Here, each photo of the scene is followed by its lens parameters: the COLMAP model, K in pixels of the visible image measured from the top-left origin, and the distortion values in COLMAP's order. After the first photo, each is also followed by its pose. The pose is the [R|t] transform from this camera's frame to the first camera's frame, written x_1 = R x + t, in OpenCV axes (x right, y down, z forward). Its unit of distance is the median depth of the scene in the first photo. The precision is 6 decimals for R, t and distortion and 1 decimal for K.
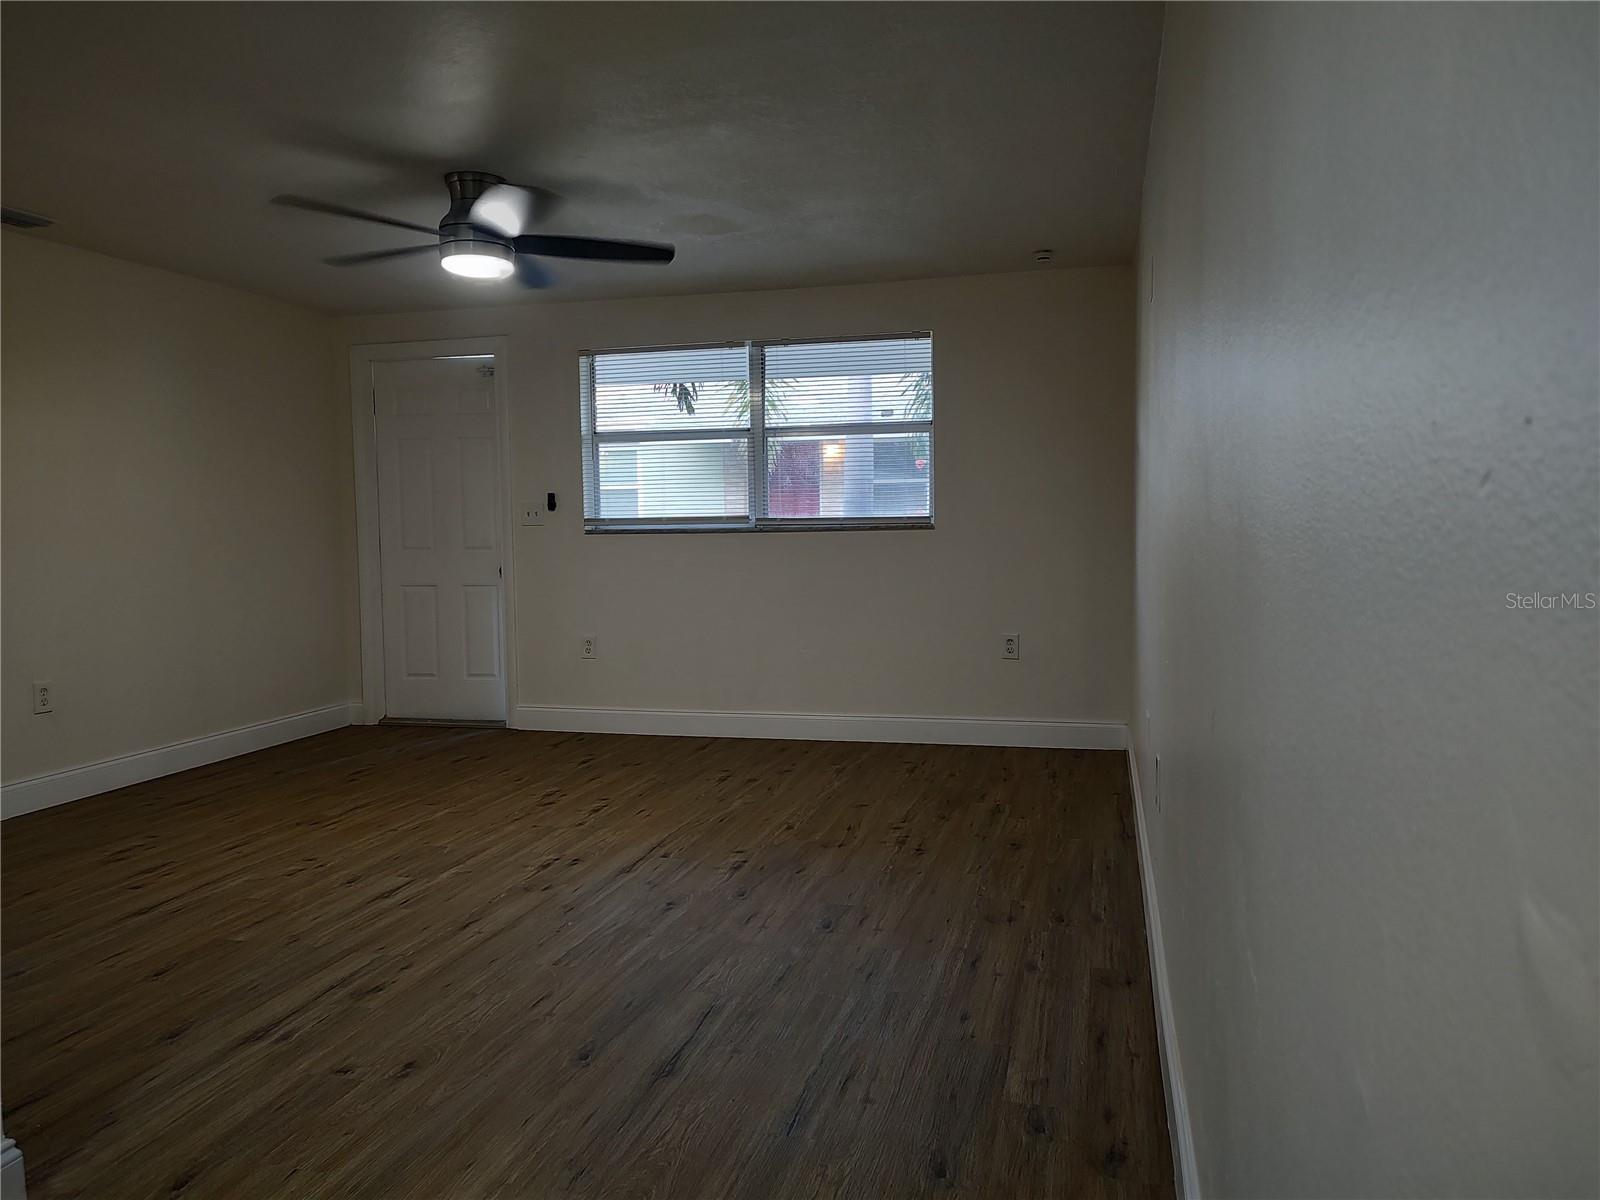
lens RADIAL K [[1155.8, 0, 800.0], [0, 1155.8, 600.0], [0, 0, 1]] dist [0.010004, -0.009457]
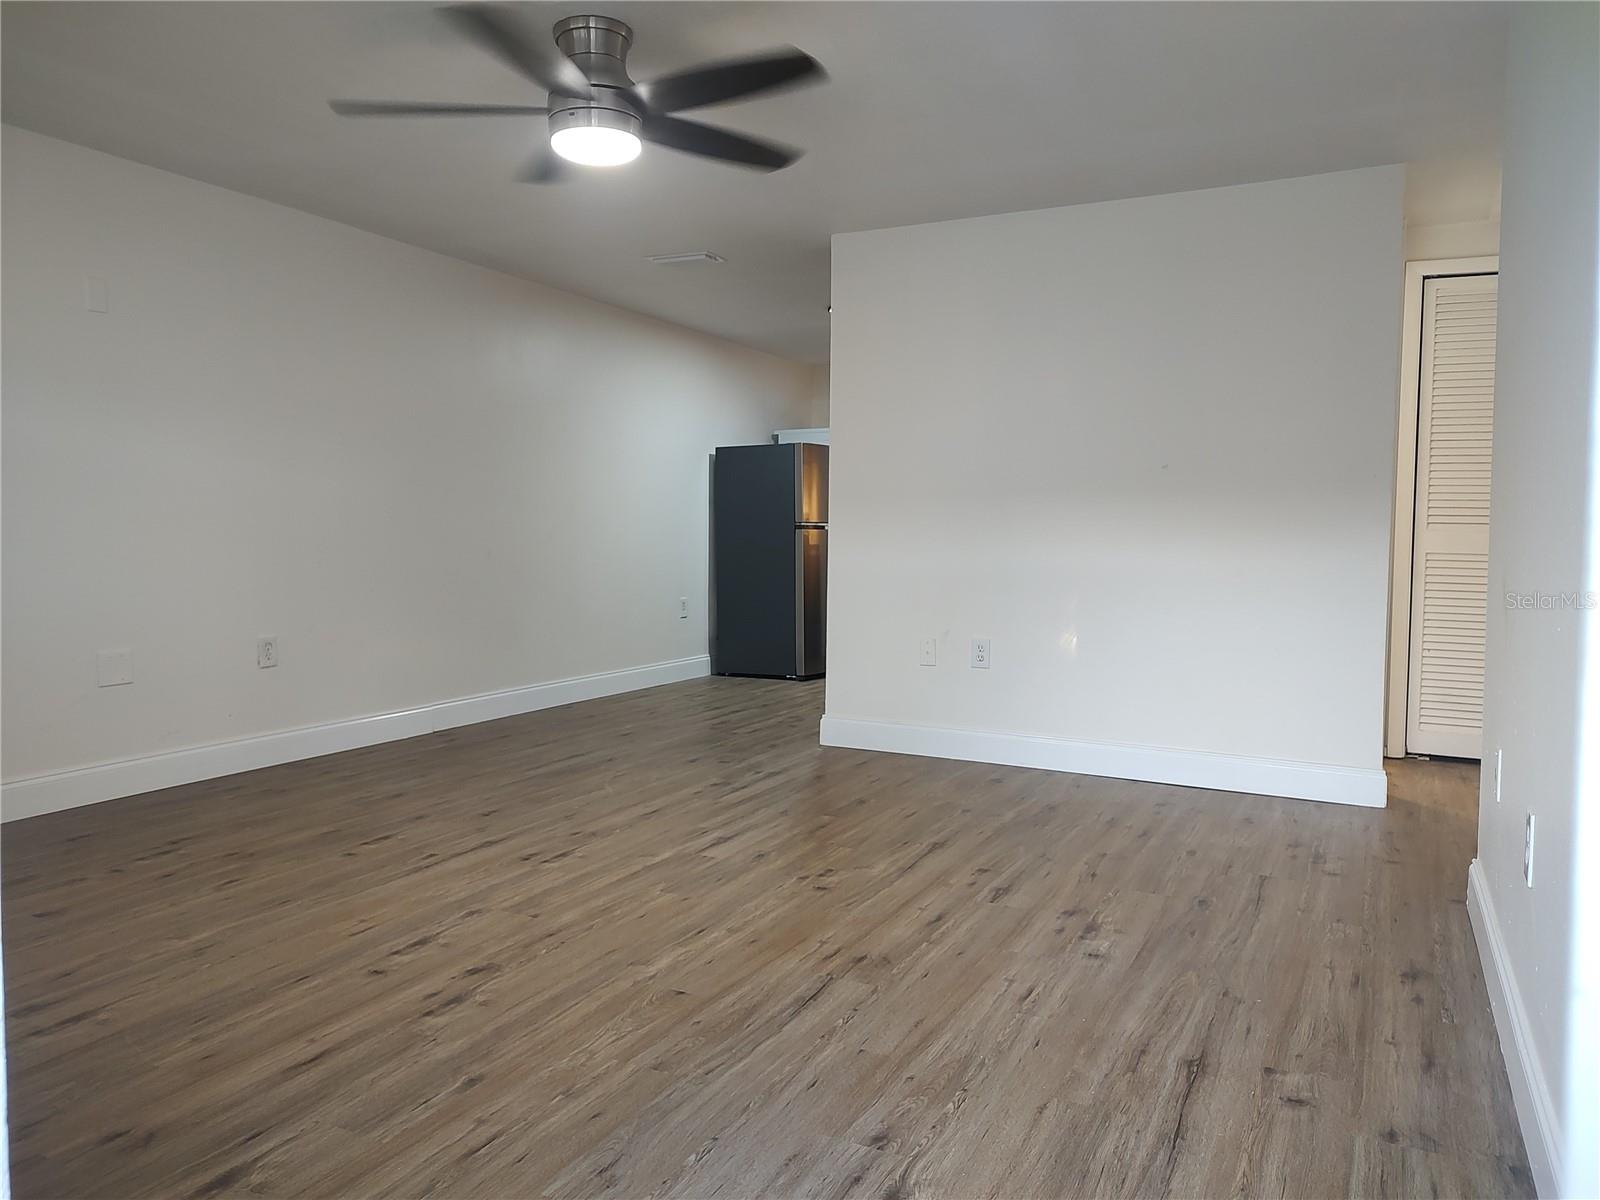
lens RADIAL K [[1155.8, 0, 800.0], [0, 1155.8, 600.0], [0, 0, 1]] dist [0.010004, -0.009457]
pose [[-0.977617, -0.004289, 0.210351, -0.615265], [0.023476, 0.991325, 0.129319, -0.089440], [-0.209080, 0.131363, -0.969035, 1.878016]]
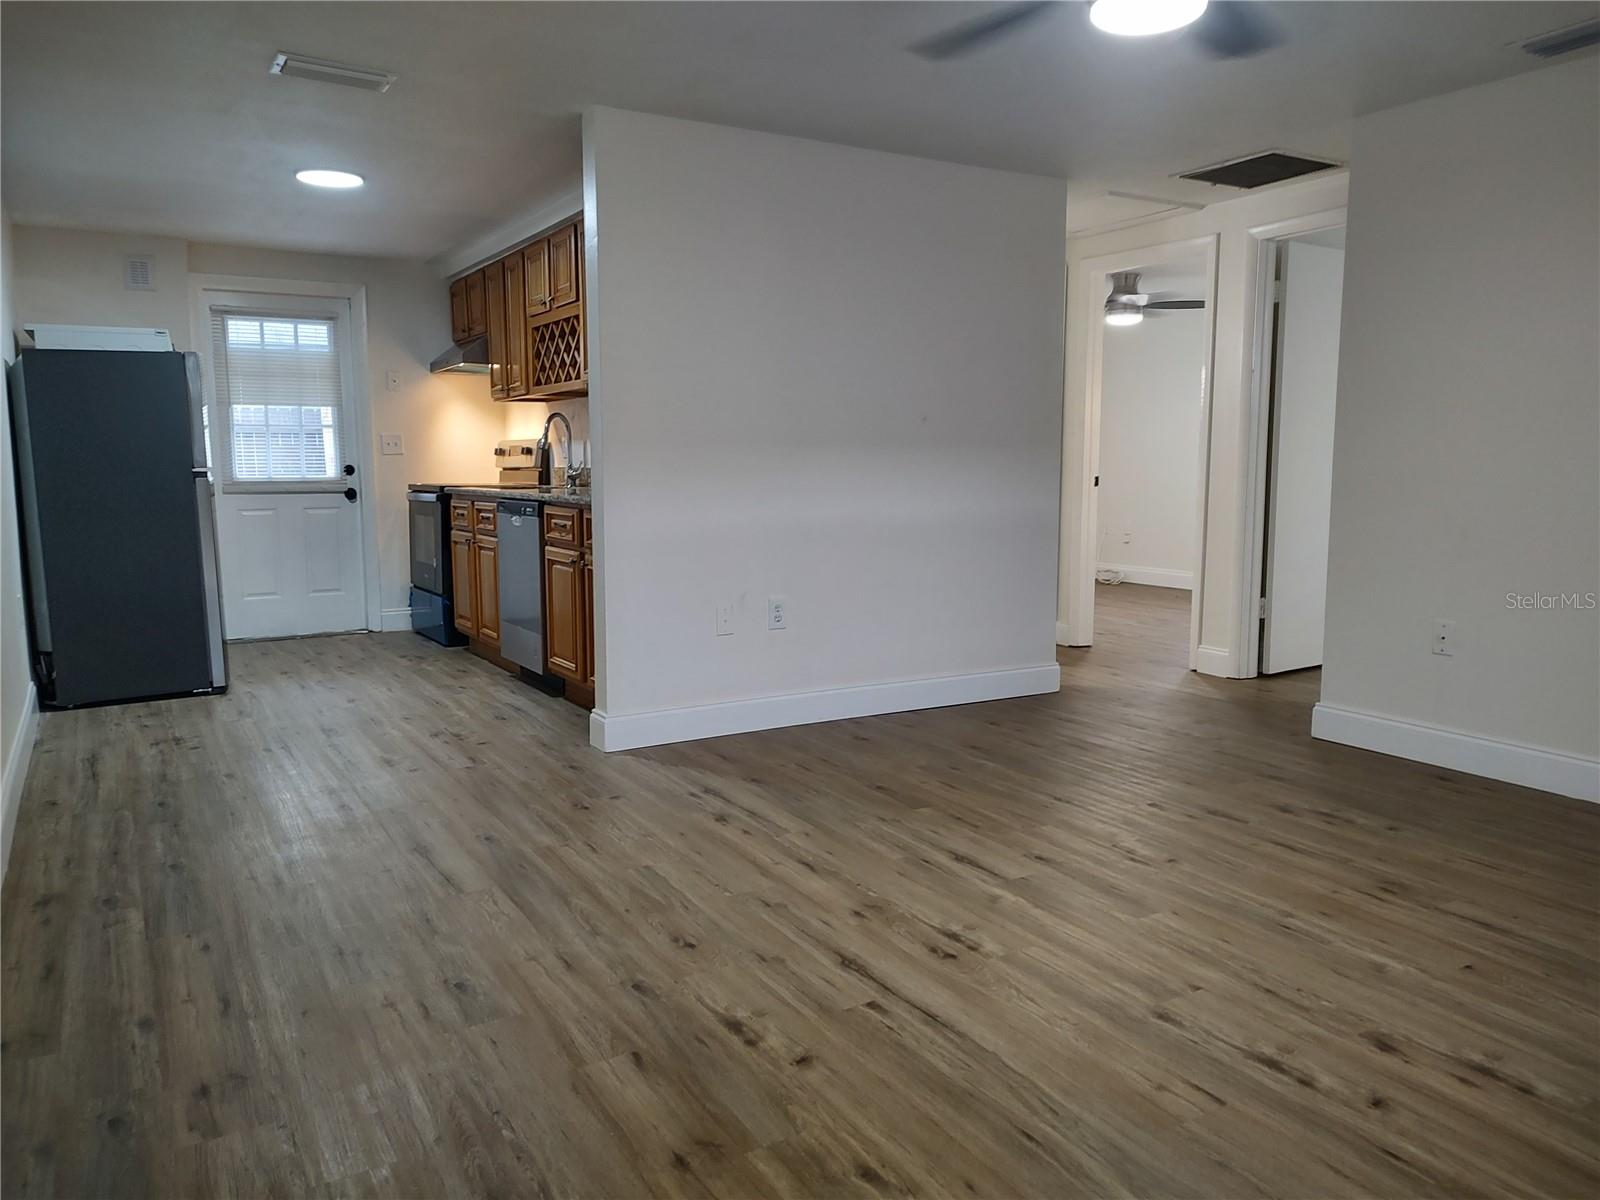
lens RADIAL K [[1155.8, 0, 800.0], [0, 1155.8, 600.0], [0, 0, 1]] dist [0.010004, -0.009457]
pose [[-0.696064, 0.106187, -0.710084, 0.327913], [-0.039191, 0.981909, 0.185253, -0.098339], [0.716909, 0.156777, -0.679310, 1.415016]]
